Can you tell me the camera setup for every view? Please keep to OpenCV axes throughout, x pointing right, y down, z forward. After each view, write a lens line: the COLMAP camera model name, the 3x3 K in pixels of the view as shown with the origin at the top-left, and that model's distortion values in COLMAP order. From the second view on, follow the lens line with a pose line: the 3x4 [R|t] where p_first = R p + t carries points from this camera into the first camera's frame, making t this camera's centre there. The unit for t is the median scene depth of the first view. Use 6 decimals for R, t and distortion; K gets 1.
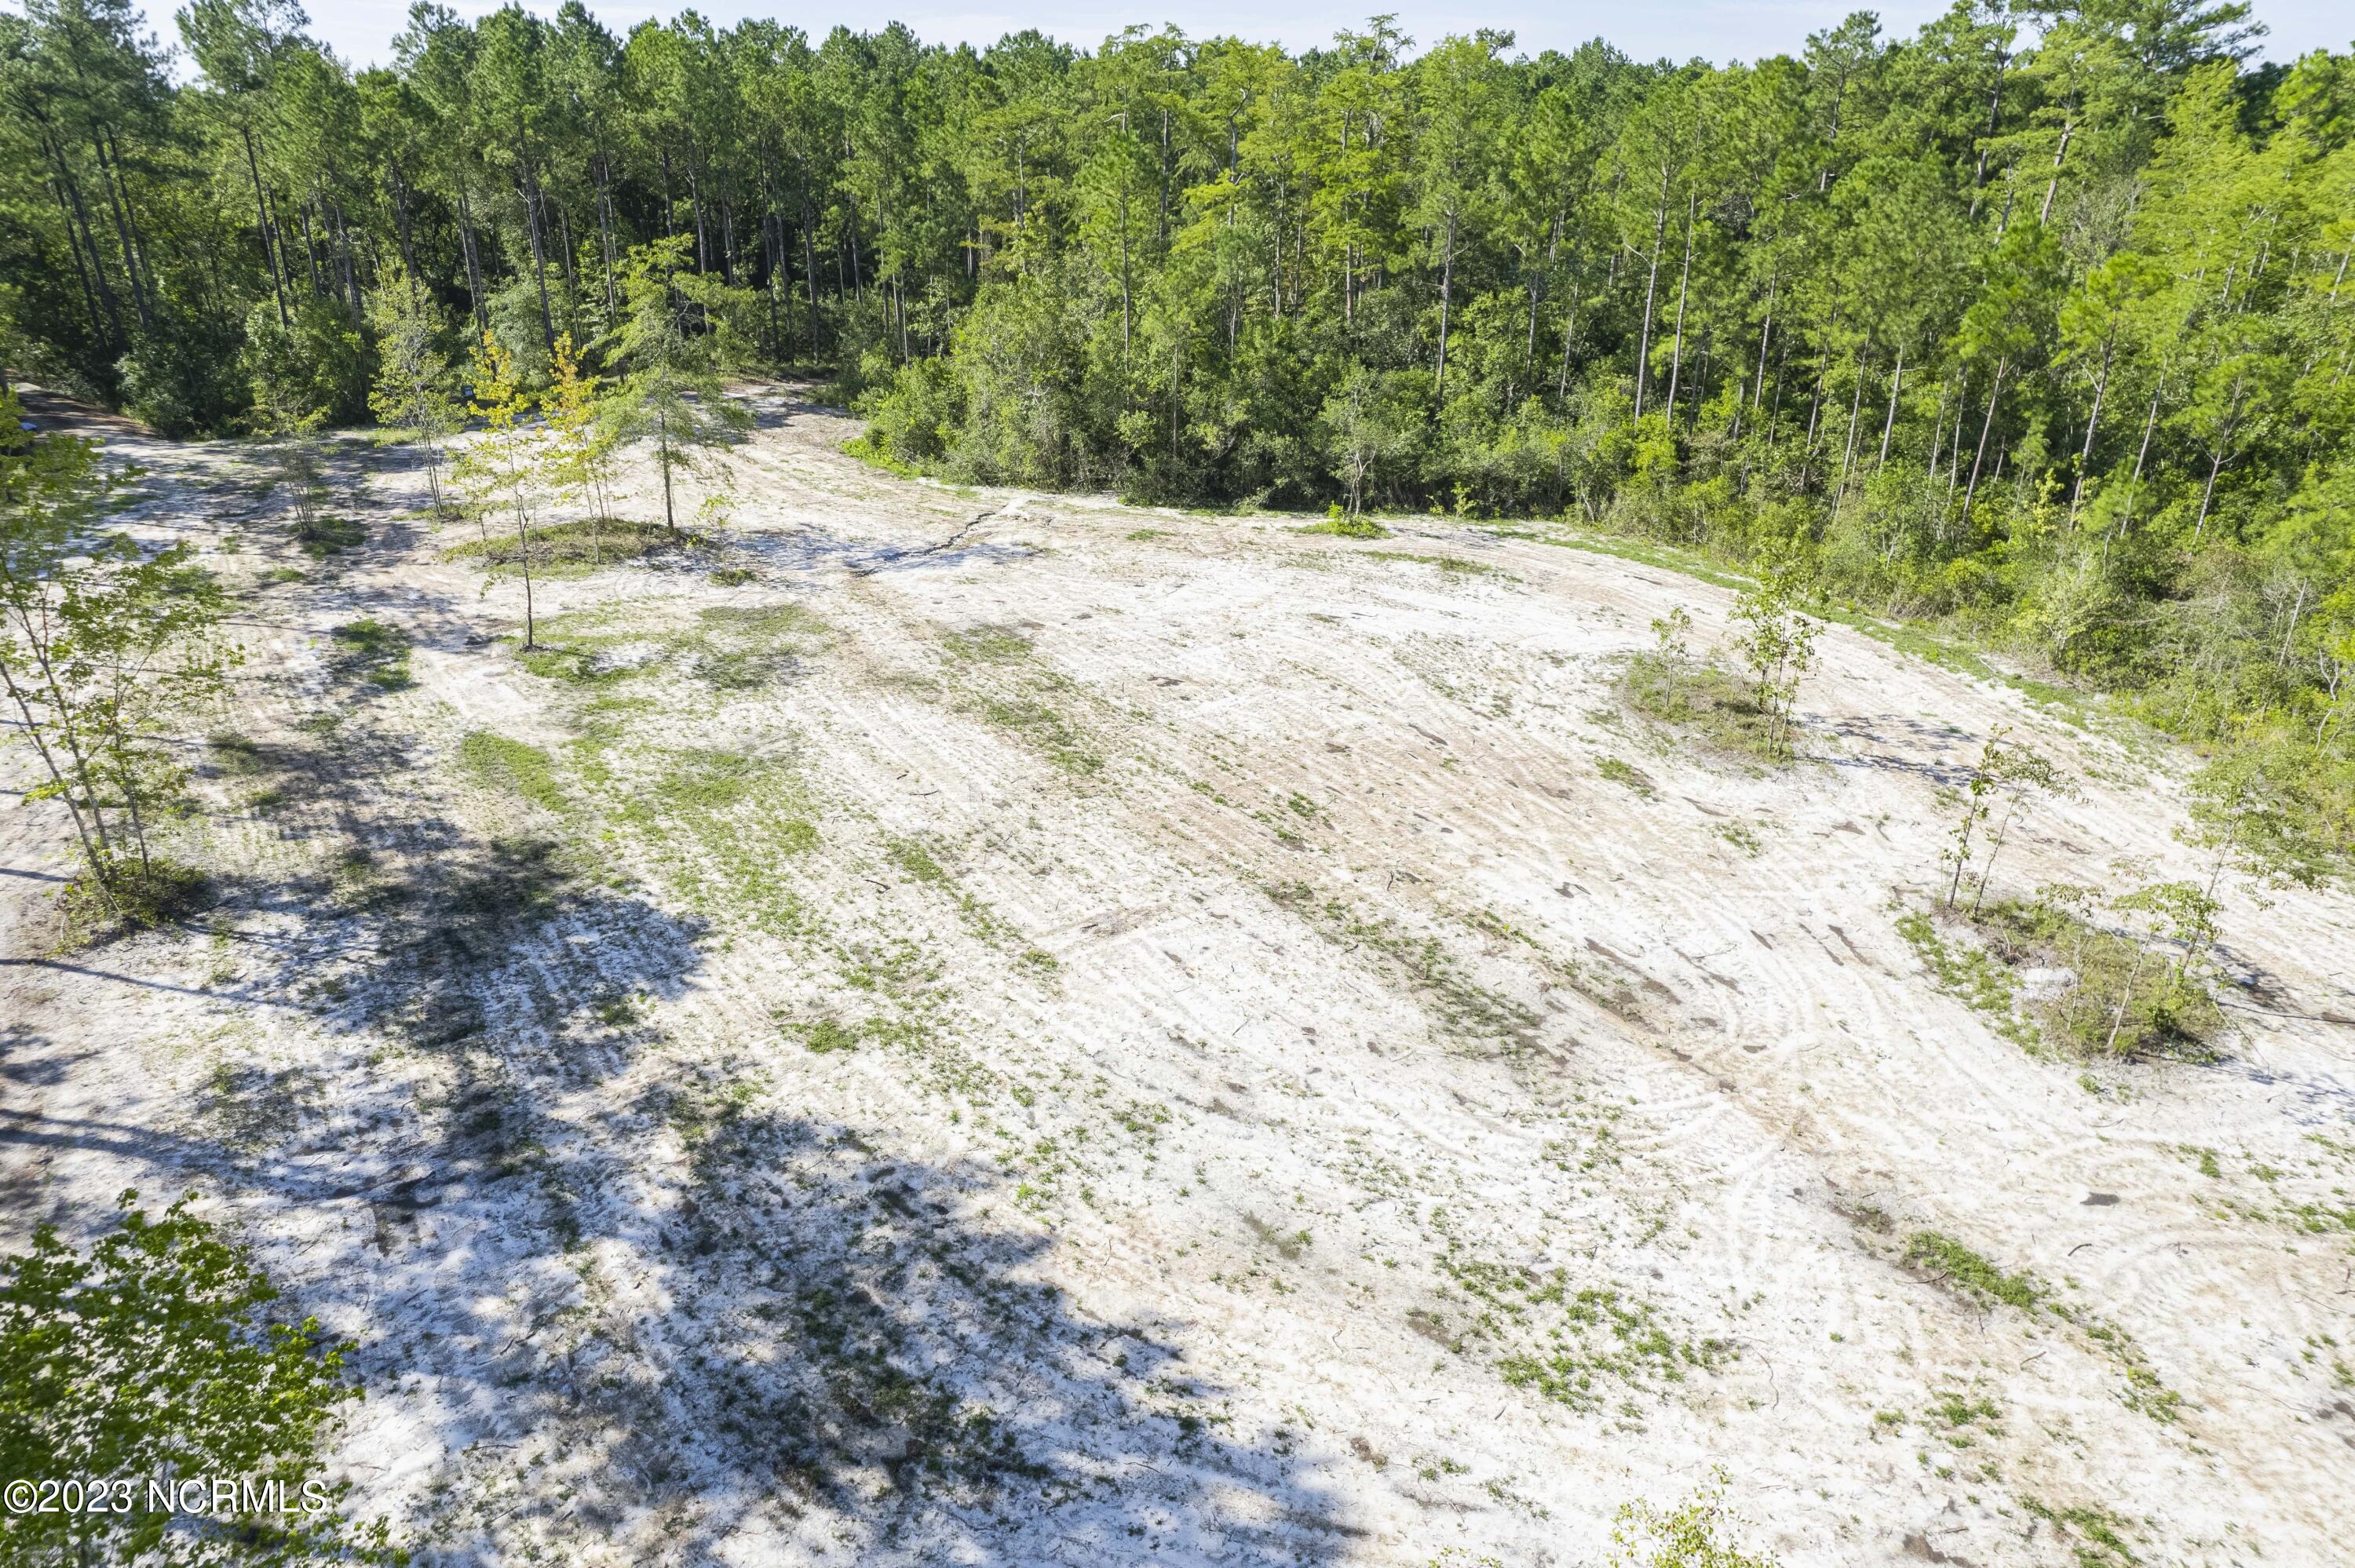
lens RADIAL K [[1508.9, 0, 1184.6], [0, 1508.9, 793.7], [0, 0, 1]] dist [-0.080162, 0.071603]
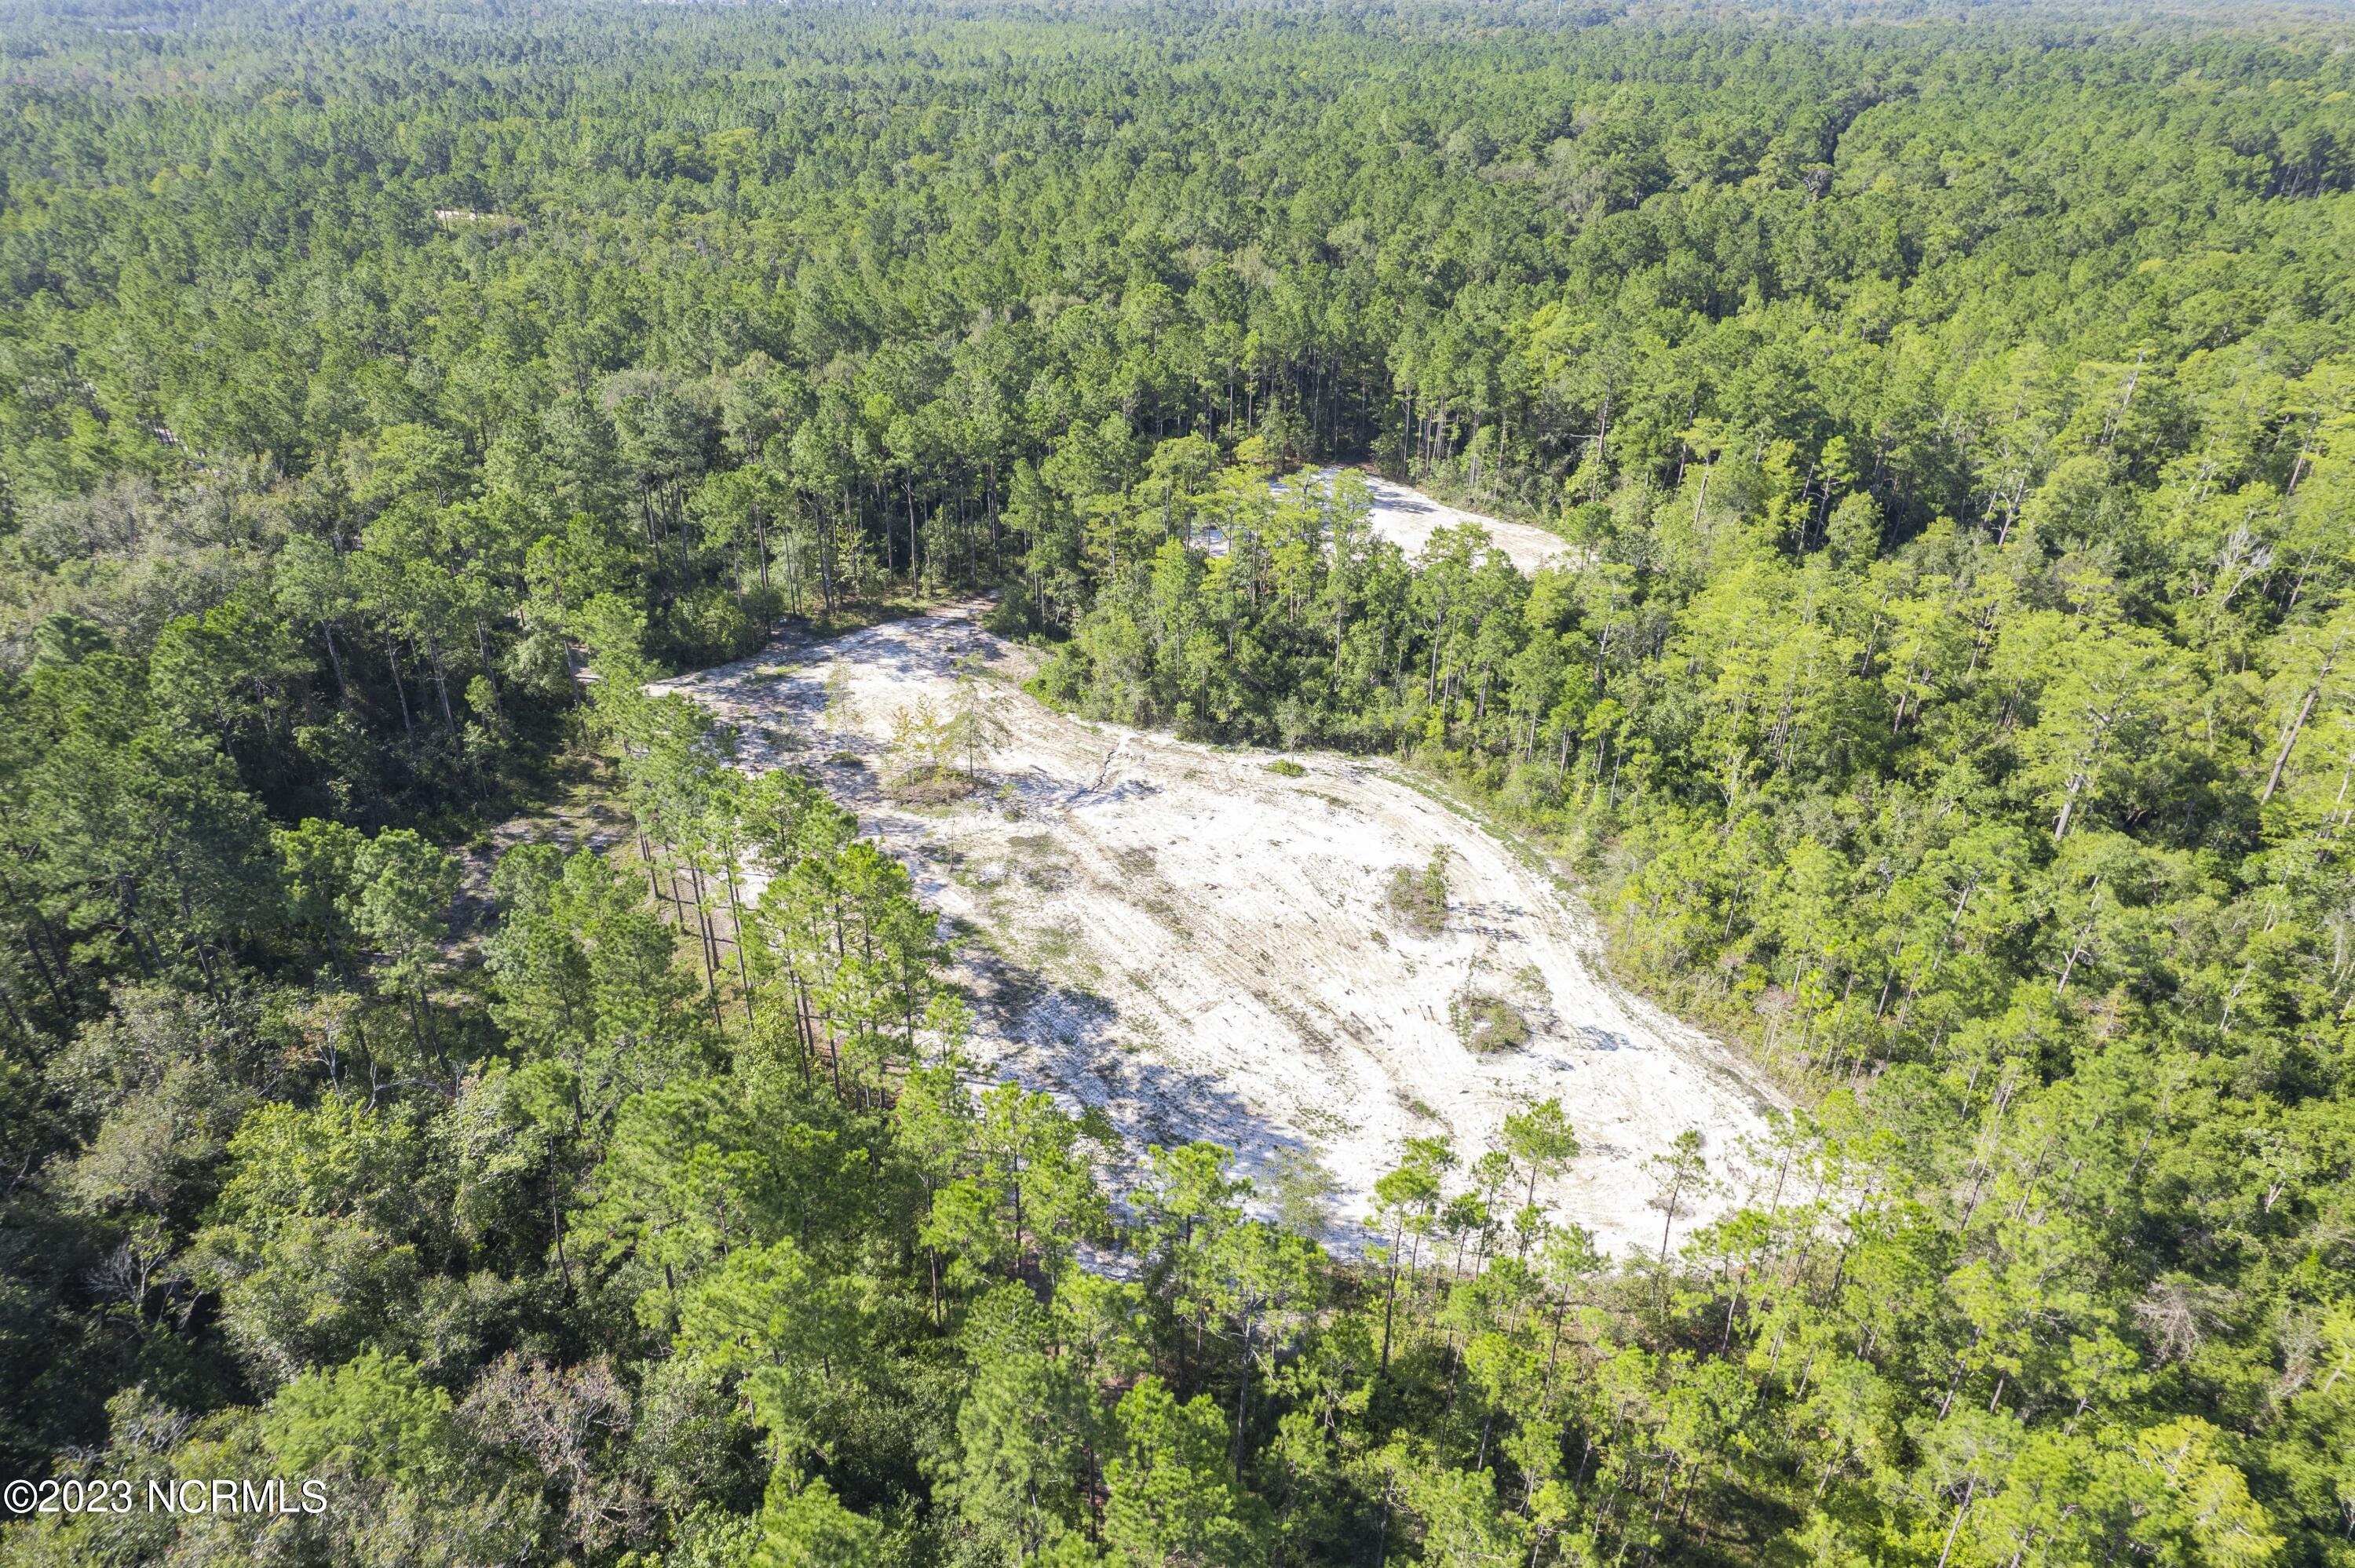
lens RADIAL K [[1508.9, 0, 1184.6], [0, 1508.9, 793.7], [0, 0, 1]] dist [-0.080162, 0.071603]
pose [[0.999794, -0.006757, 0.019159, -0.102119], [0.004860, 0.995232, 0.097420, -0.460918], [-0.019726, -0.097307, 0.995059, -1.463577]]
